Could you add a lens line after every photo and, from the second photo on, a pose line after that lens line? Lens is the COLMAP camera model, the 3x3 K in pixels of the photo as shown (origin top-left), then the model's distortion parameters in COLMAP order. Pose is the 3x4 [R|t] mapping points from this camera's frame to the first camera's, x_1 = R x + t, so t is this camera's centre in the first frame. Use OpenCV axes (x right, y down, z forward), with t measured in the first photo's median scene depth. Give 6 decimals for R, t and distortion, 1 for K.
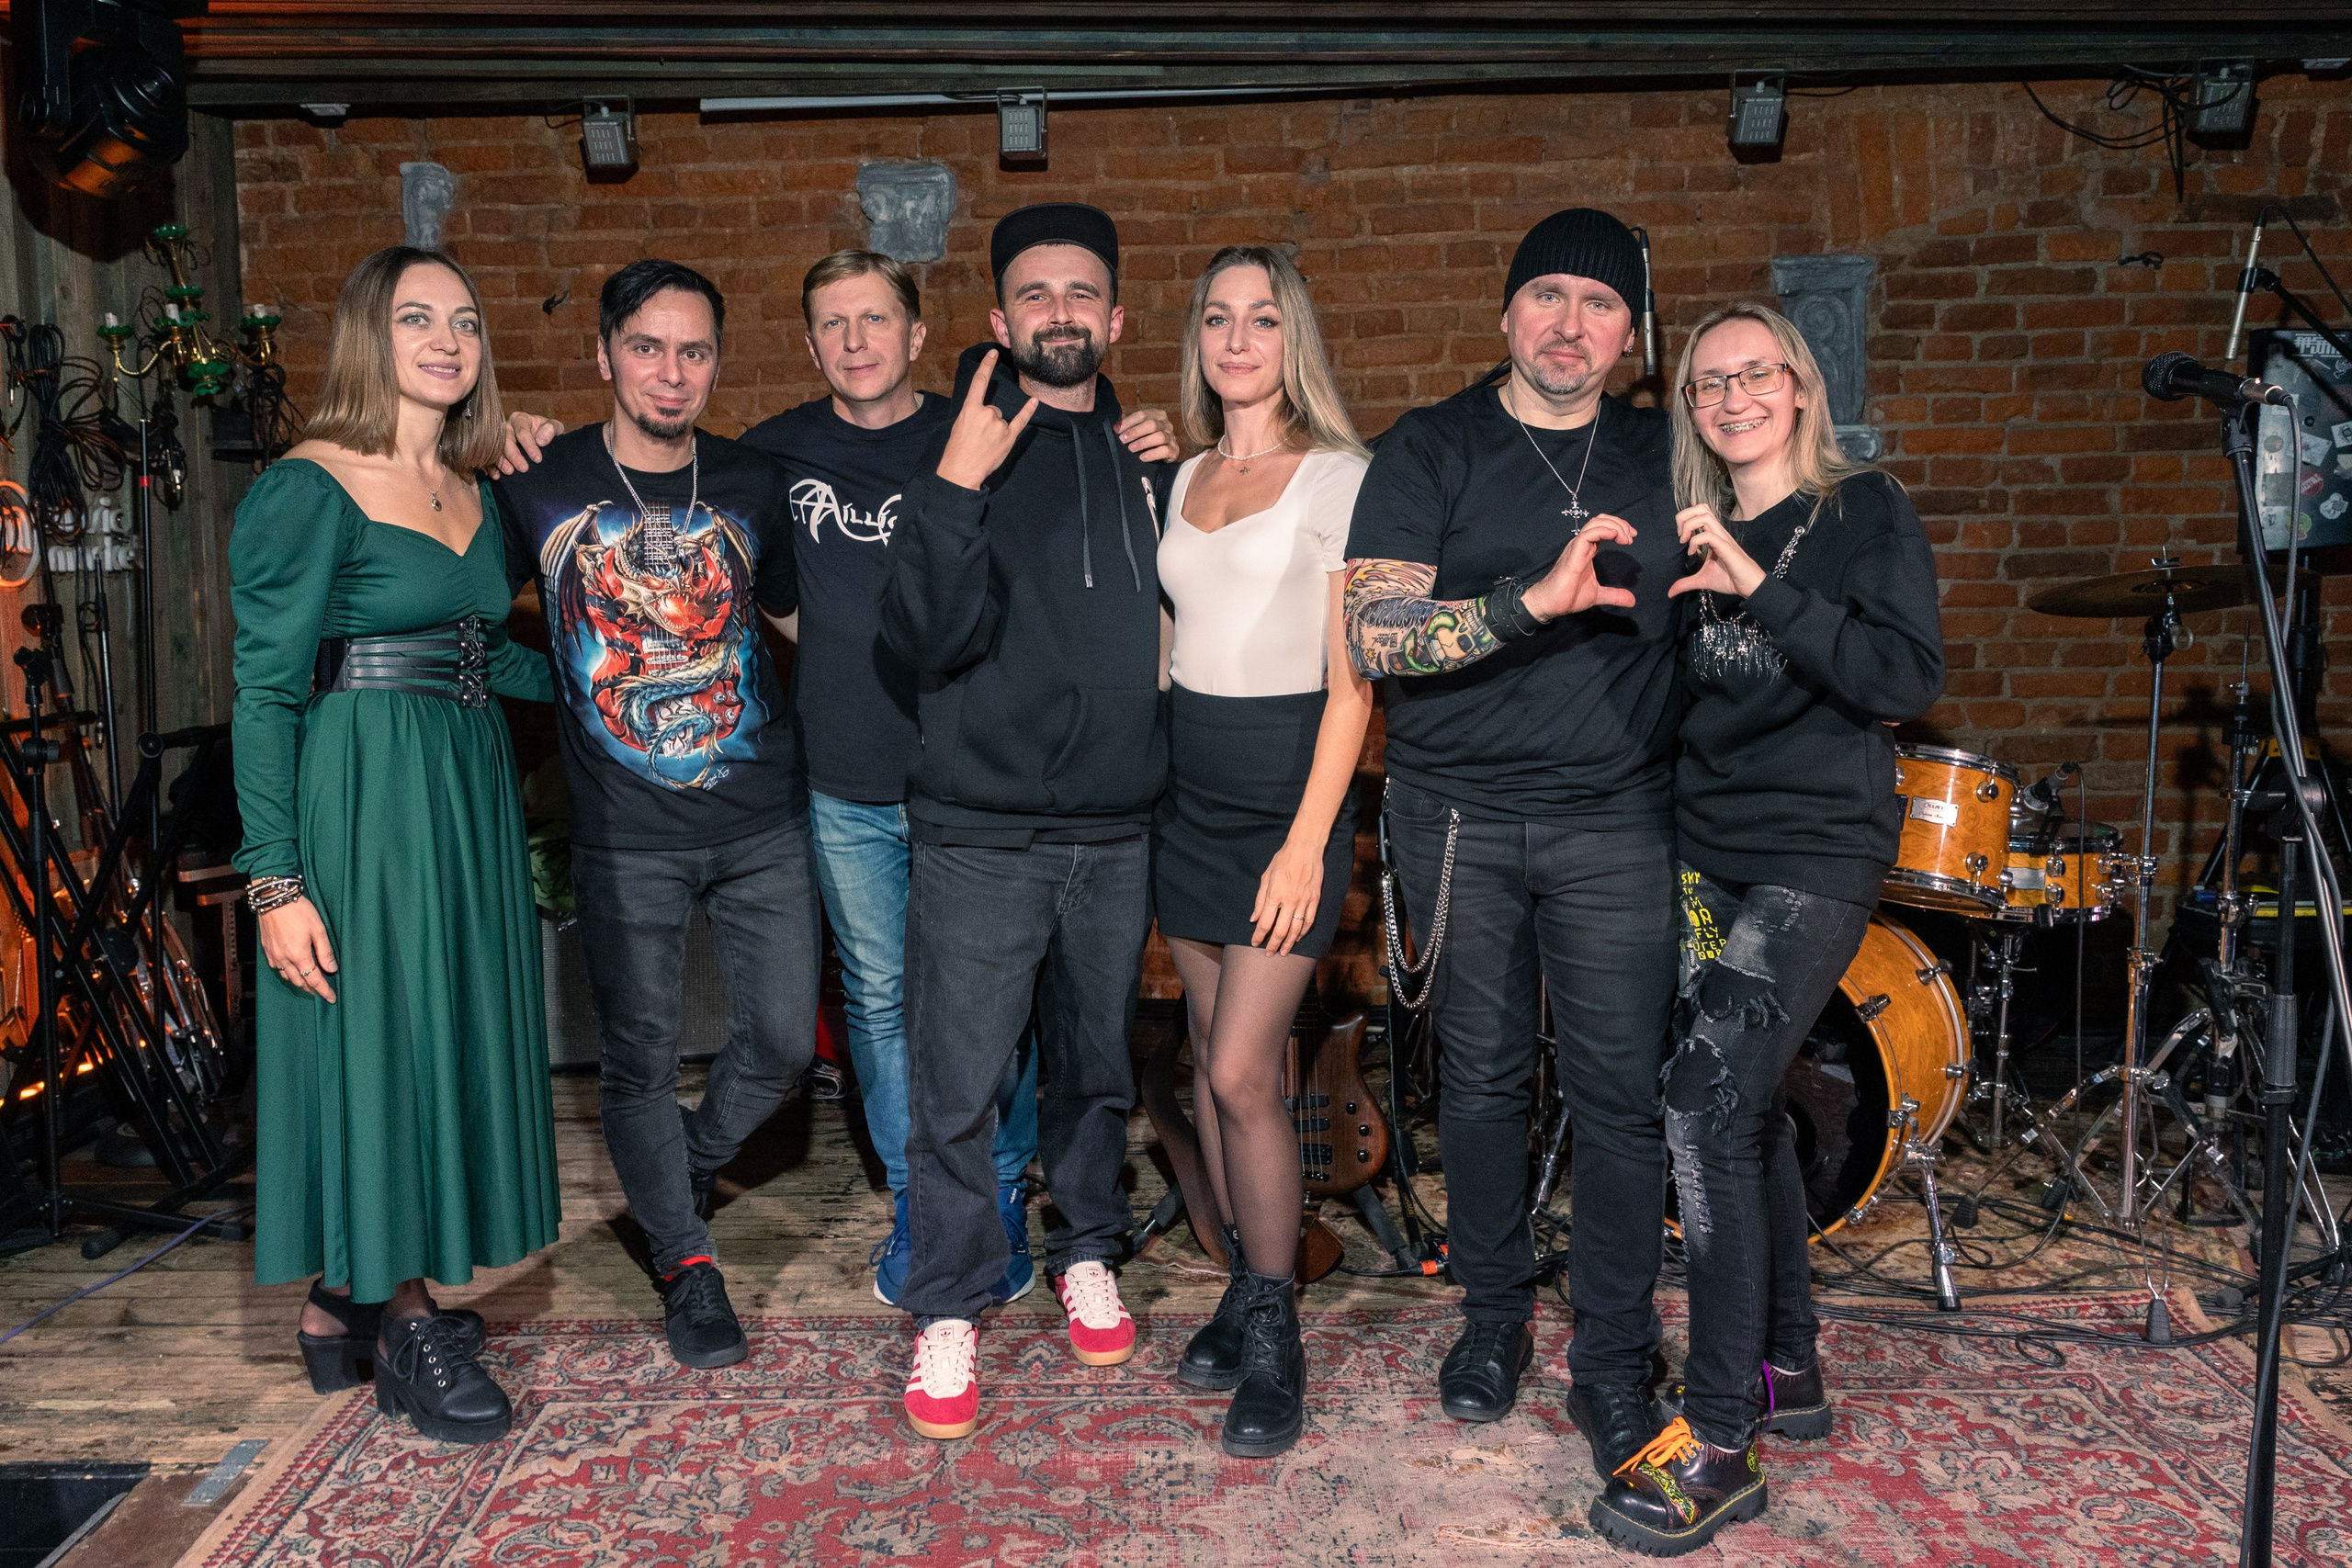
lens RADIAL K [[1753.3, 0, 1176.3], [0, 1753.3, 718.5], [0, 0, 1]] dist [0.010319, -0.001117]
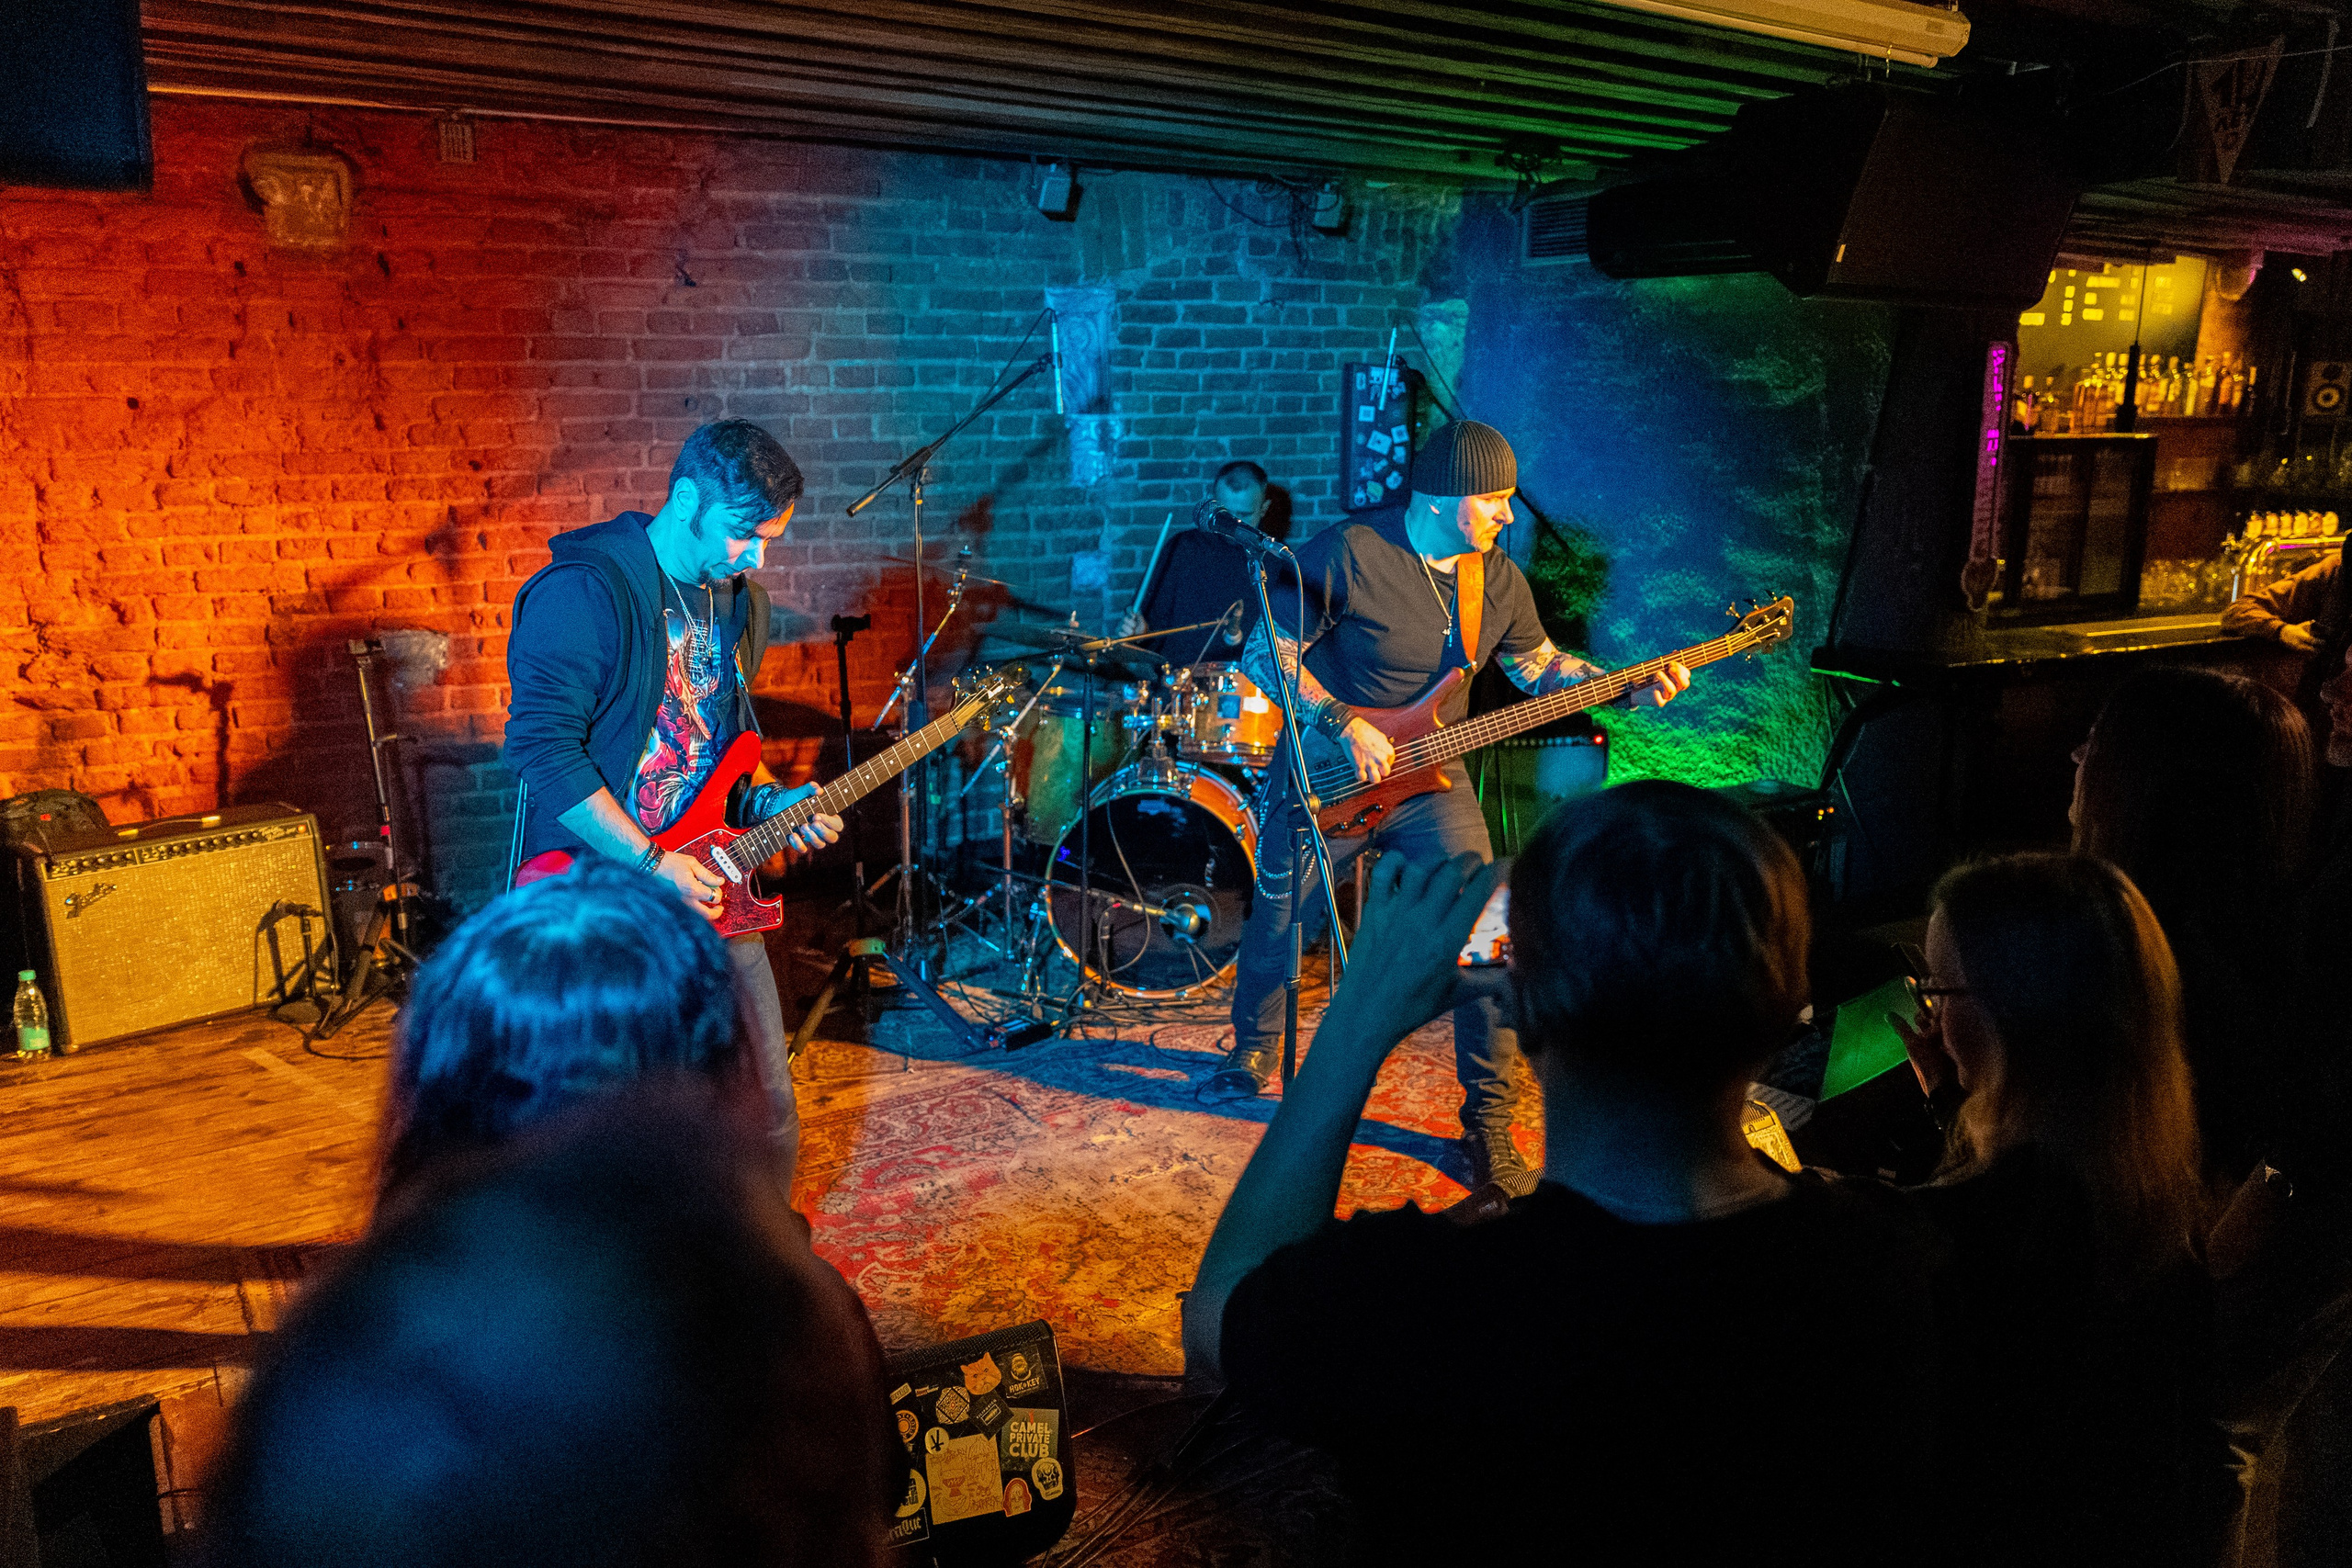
lens RADIAL K [[1679.6, 0, 1176.0], [0, 1679.6, 784.0], [0, 0, 1]] dist [0.010495, -0.003820]
pose [[0.838783, -0.111719, 0.532881, -0.304333], [0.043226, 0.989297, 0.139368, -0.061994], [-0.542747, -0.093865, 0.834634, -0.159171]]
